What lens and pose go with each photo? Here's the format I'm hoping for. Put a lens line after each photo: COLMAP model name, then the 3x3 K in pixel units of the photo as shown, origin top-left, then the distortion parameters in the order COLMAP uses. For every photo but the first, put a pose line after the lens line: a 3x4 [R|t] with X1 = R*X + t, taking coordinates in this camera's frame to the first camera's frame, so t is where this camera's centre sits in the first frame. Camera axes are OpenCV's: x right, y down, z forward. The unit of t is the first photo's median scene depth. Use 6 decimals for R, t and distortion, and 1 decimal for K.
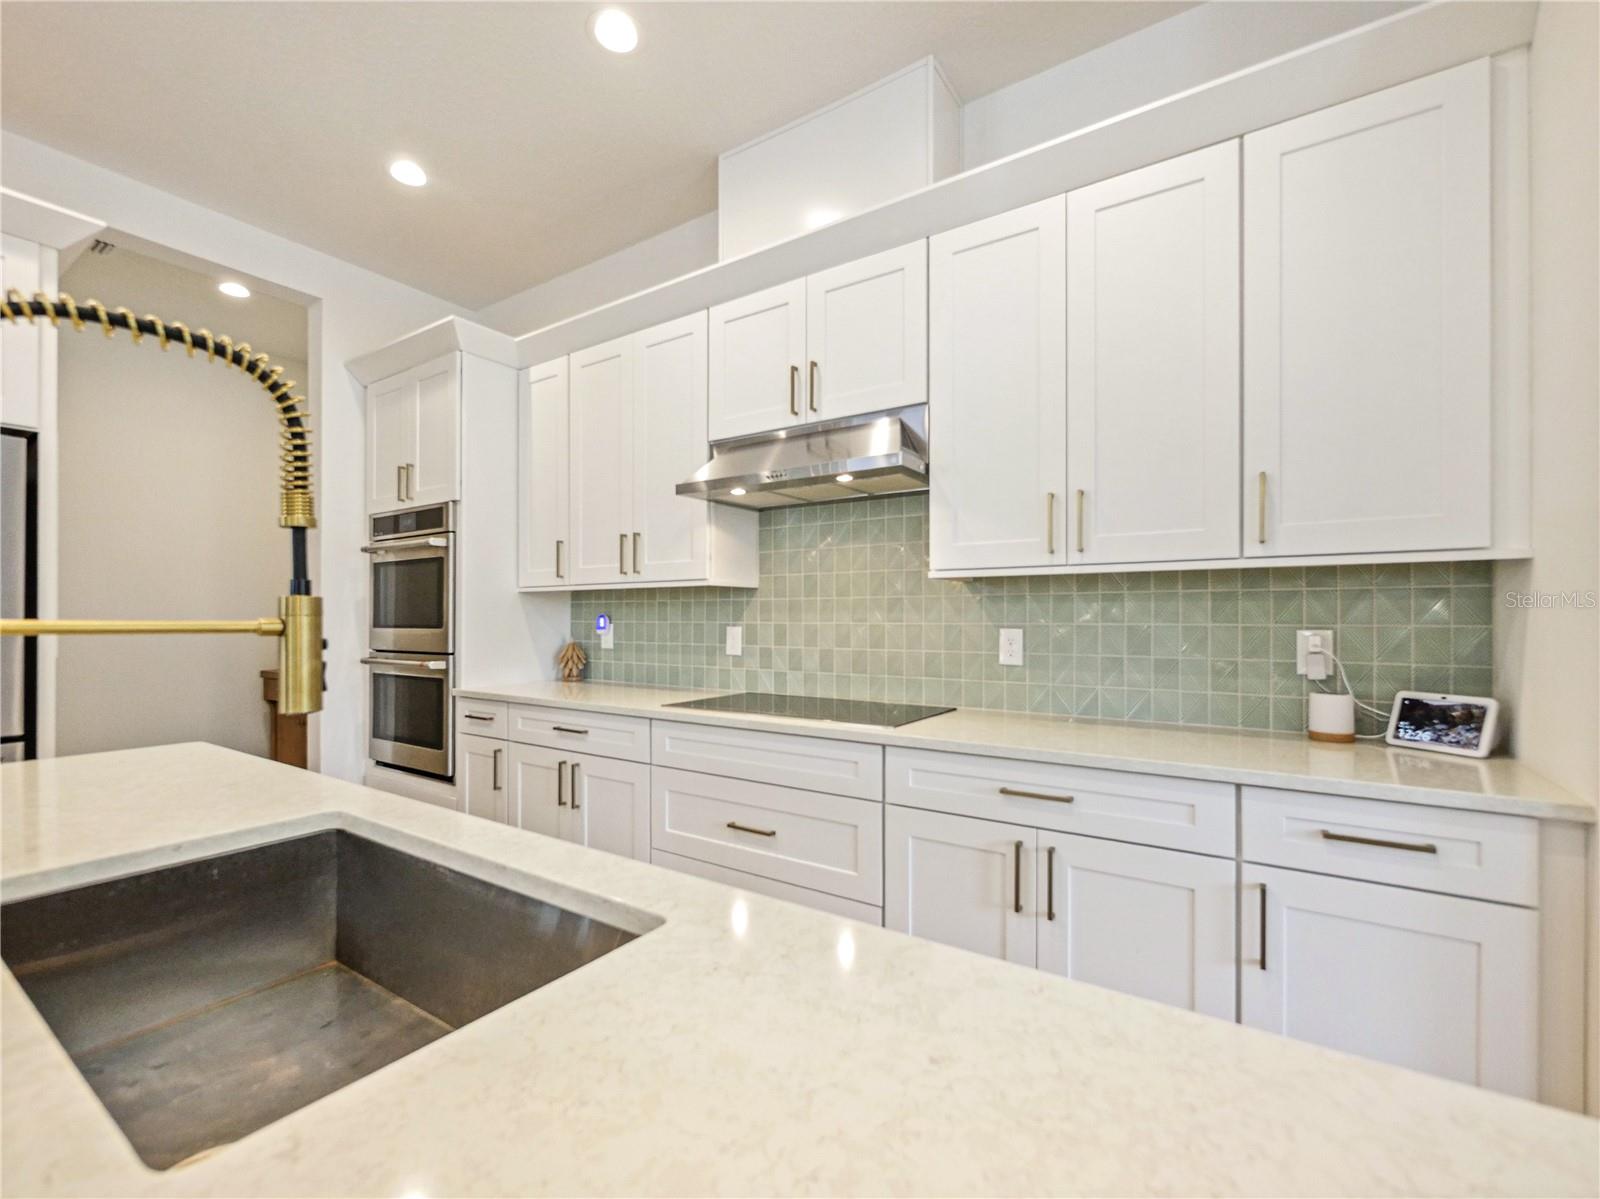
lens RADIAL K [[700.8, 0, 795.4], [0, 700.8, 618.6], [0, 0, 1]] dist [-0.002995, 0.000289]
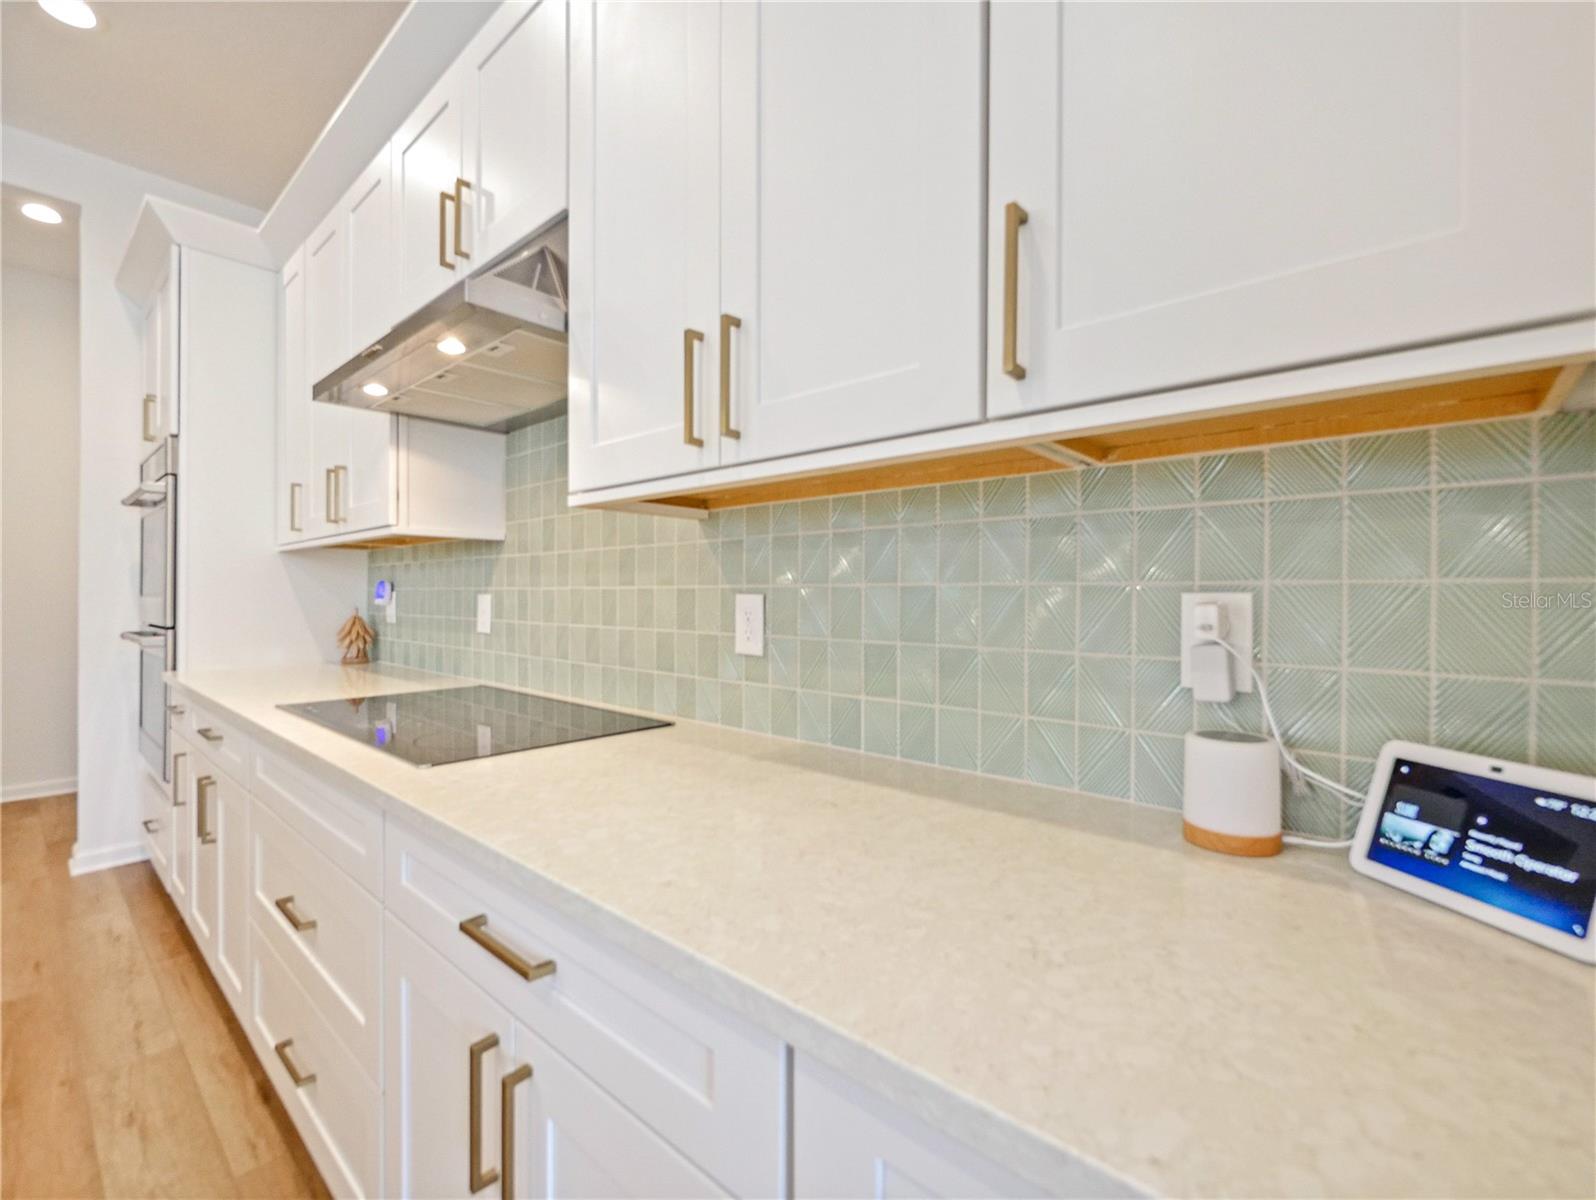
lens RADIAL K [[696.4, 0, 800.6], [0, 696.4, 599.1], [0, 0, 1]] dist [-0.001498, -0.000309]
pose [[0.992056, 0.004178, -0.125729, 0.414328], [-0.003635, 0.999983, 0.004546, 0.015152], [0.125746, -0.004053, 0.992054, 0.401046]]
